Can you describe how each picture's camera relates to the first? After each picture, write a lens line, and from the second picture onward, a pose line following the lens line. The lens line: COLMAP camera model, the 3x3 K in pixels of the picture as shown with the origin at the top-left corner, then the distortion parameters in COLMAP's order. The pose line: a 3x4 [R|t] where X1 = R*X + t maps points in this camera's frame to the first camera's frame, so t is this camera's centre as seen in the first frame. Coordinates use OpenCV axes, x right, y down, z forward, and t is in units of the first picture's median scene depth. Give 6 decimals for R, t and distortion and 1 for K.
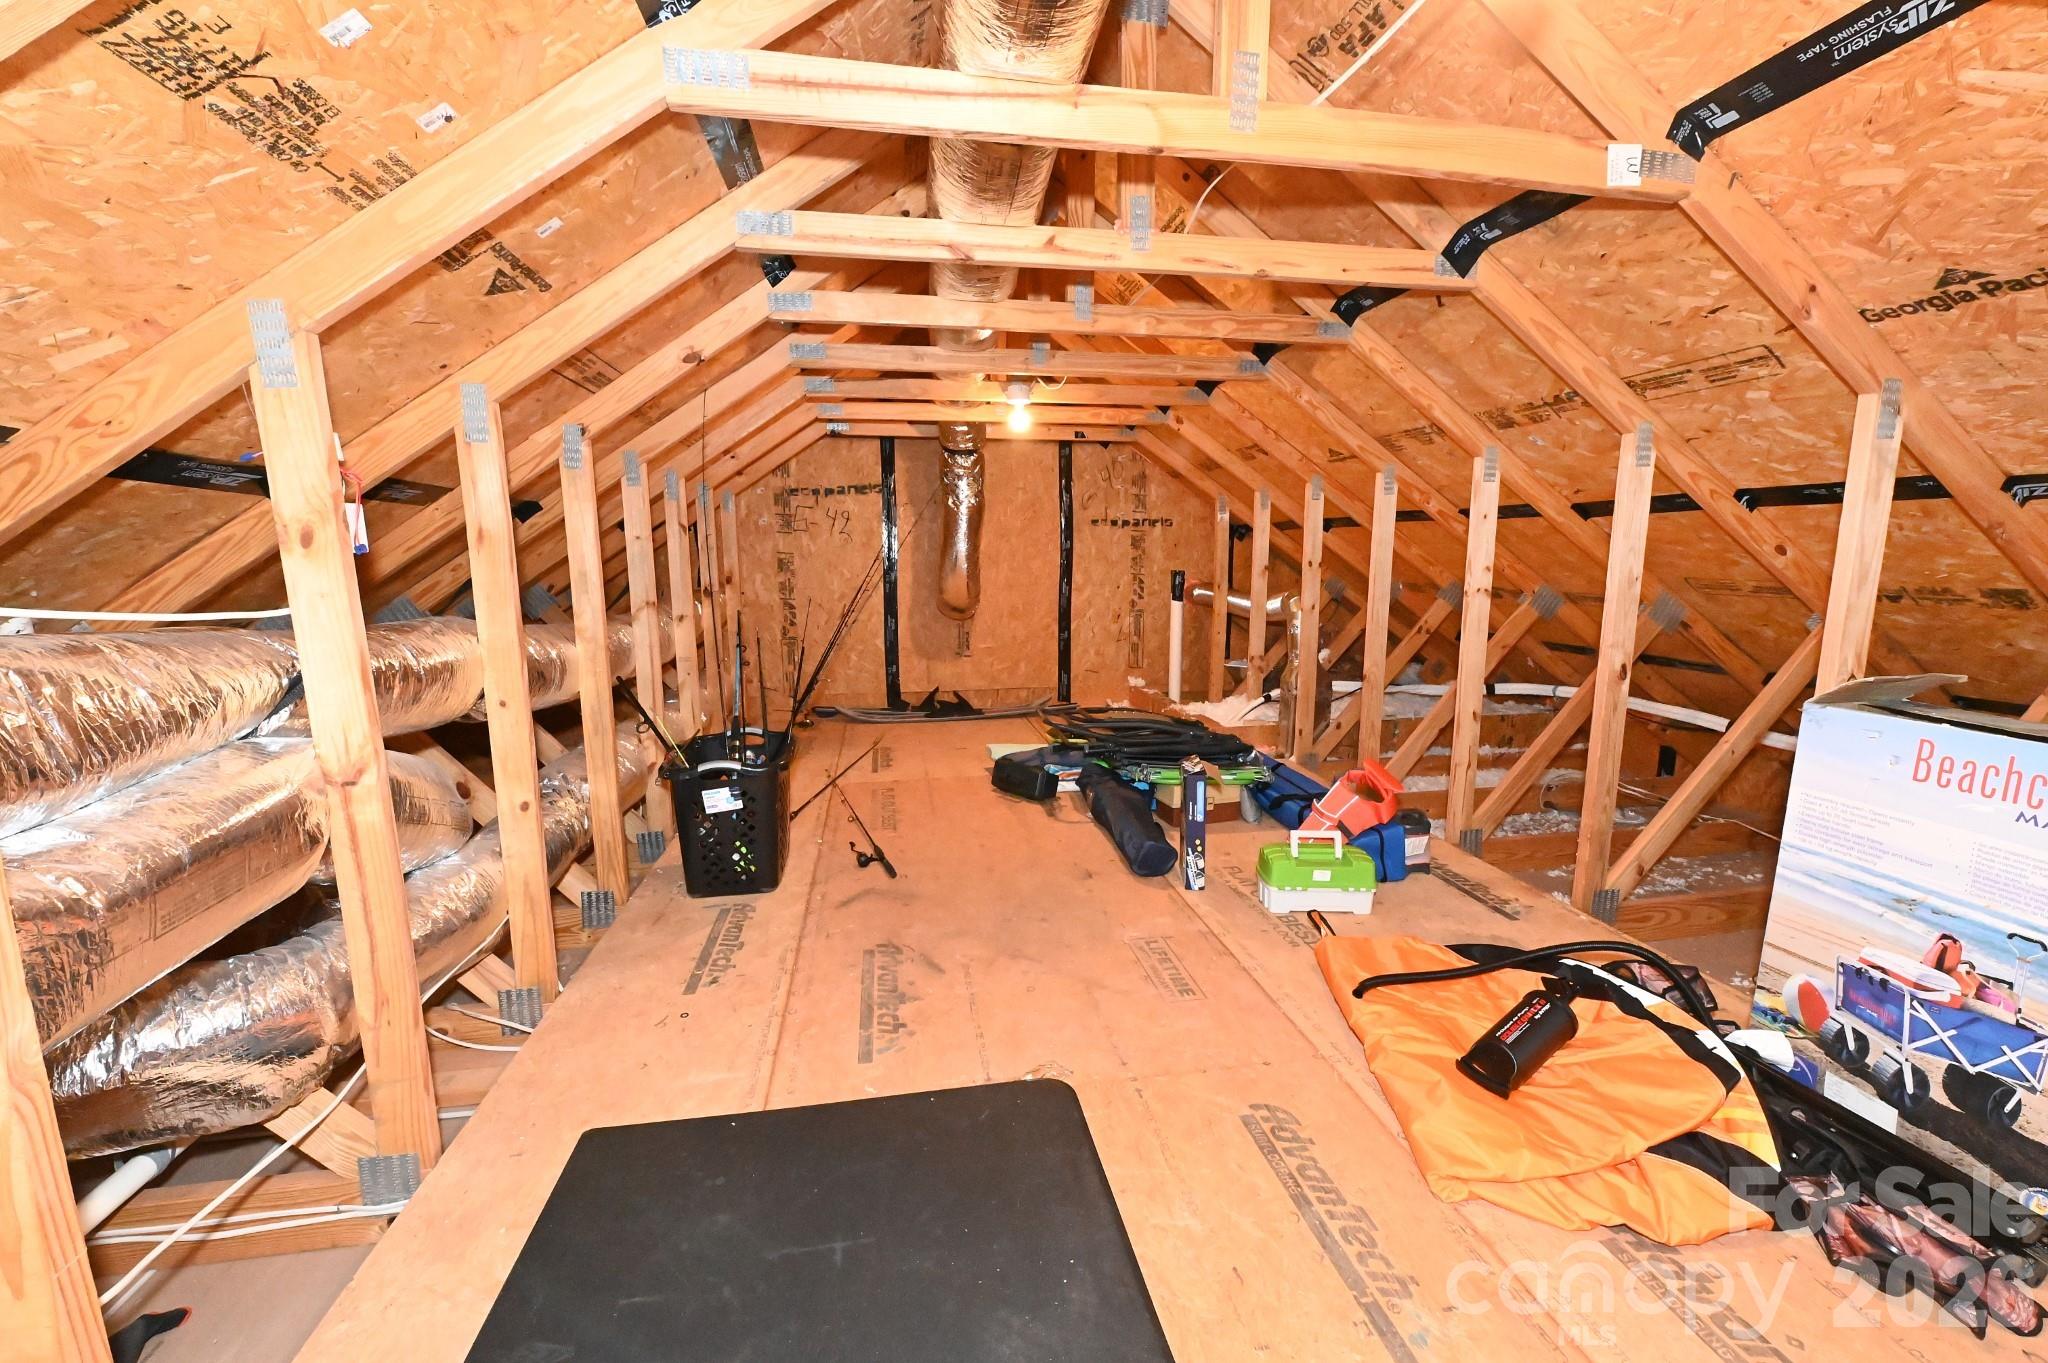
lens RADIAL K [[805.5, 0, 1027.3], [0, 805.5, 687.0], [0, 0, 1]] dist [-0.001658, -0.003673]
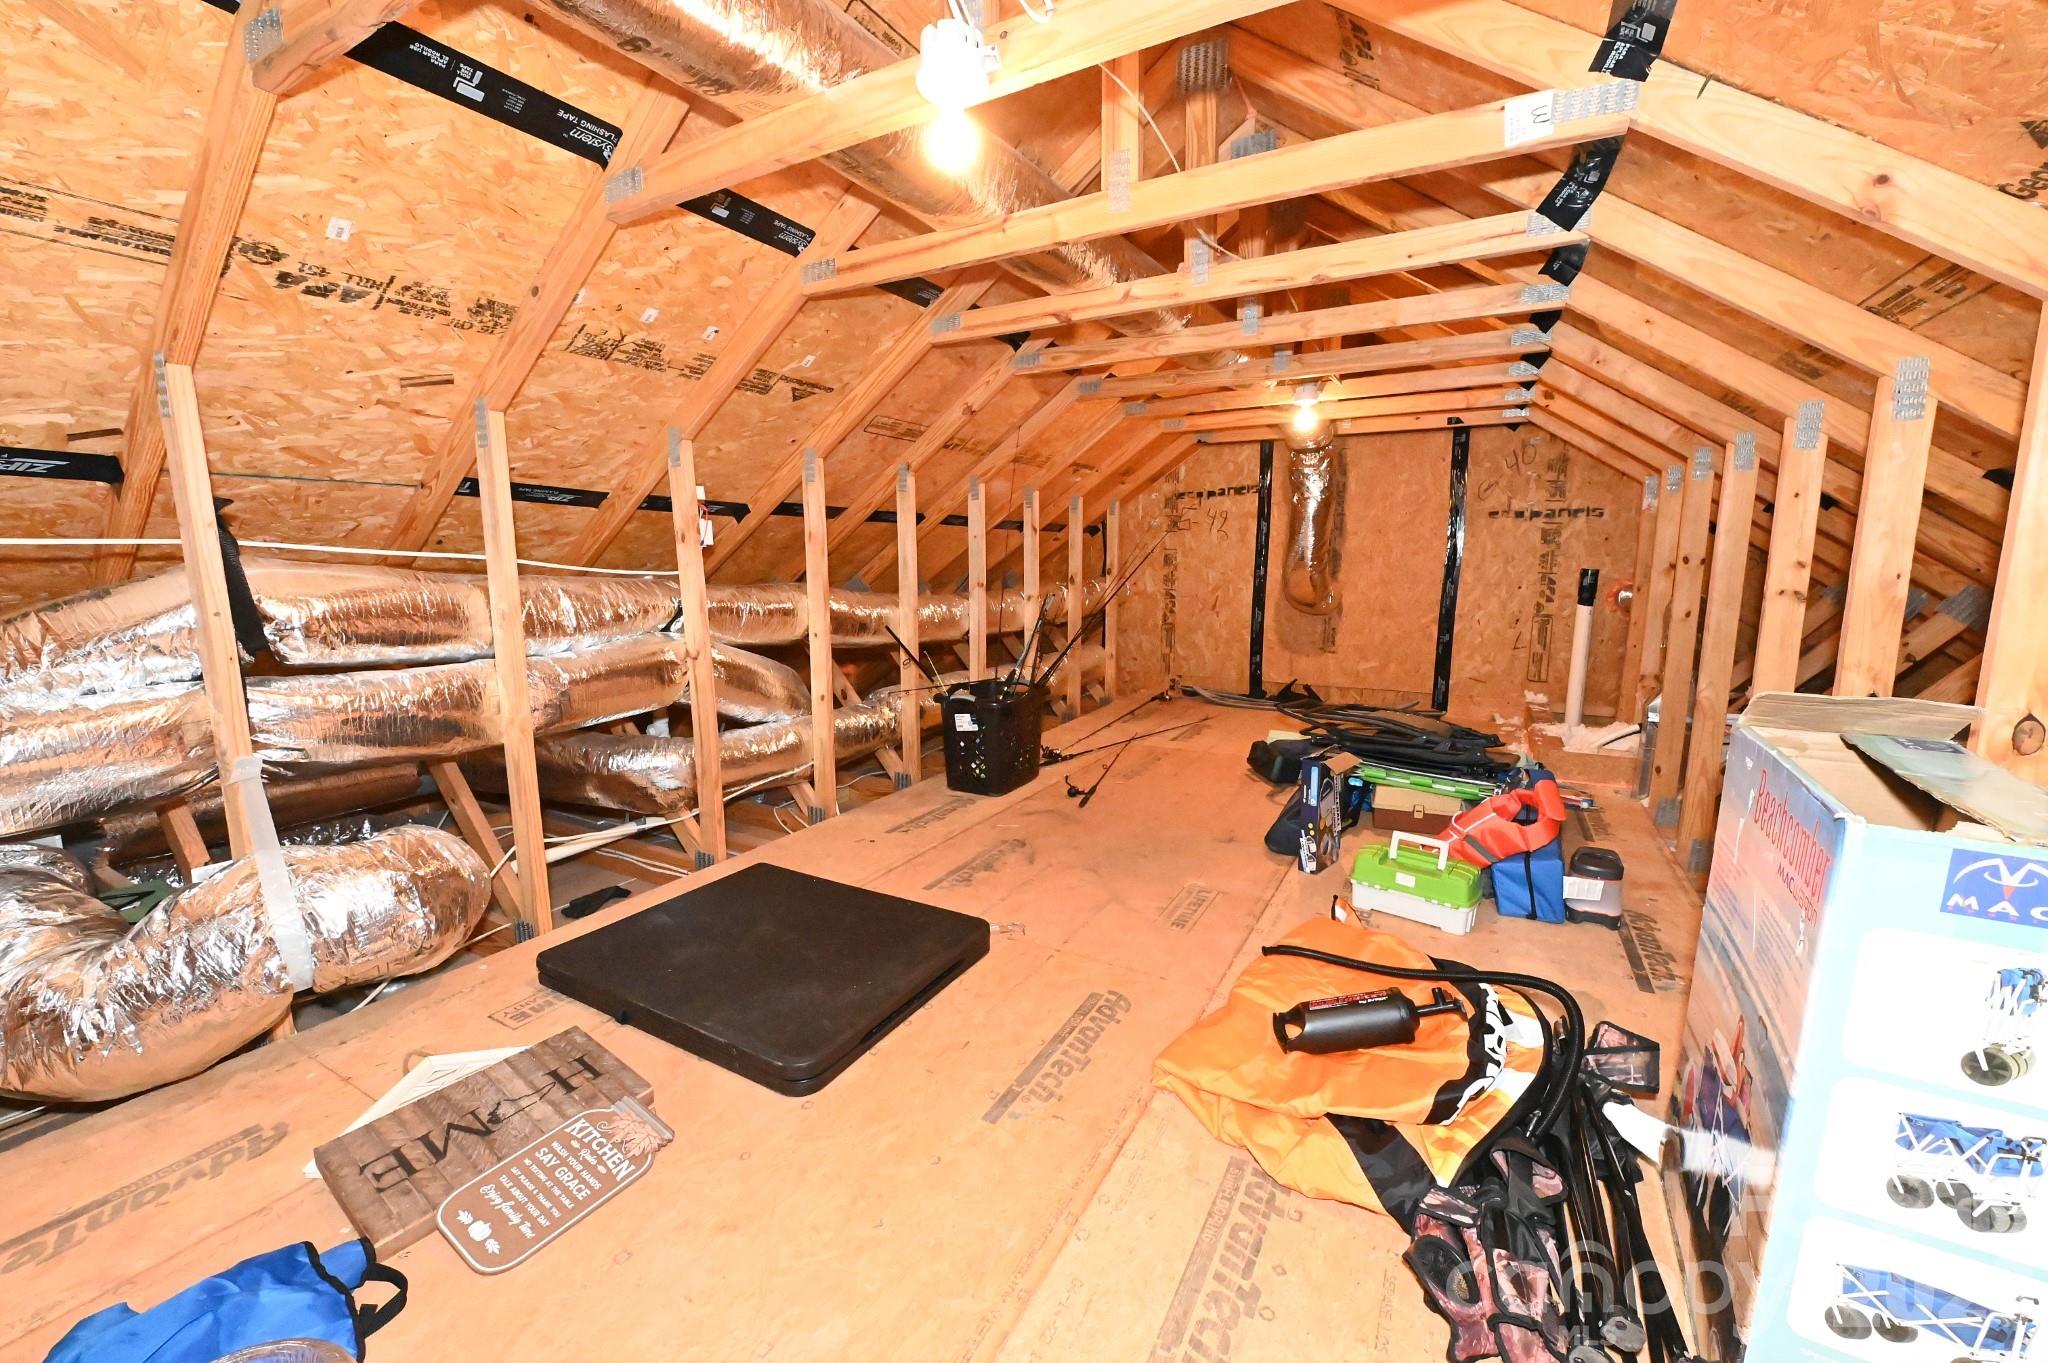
lens RADIAL K [[805.5, 0, 1027.3], [0, 805.5, 687.0], [0, 0, 1]] dist [-0.001658, -0.003673]
pose [[0.777111, 0.102602, -0.620944, 0.392795], [-0.102728, 0.994069, 0.035691, 0.012070], [0.620923, 0.036053, 0.783042, -0.026256]]
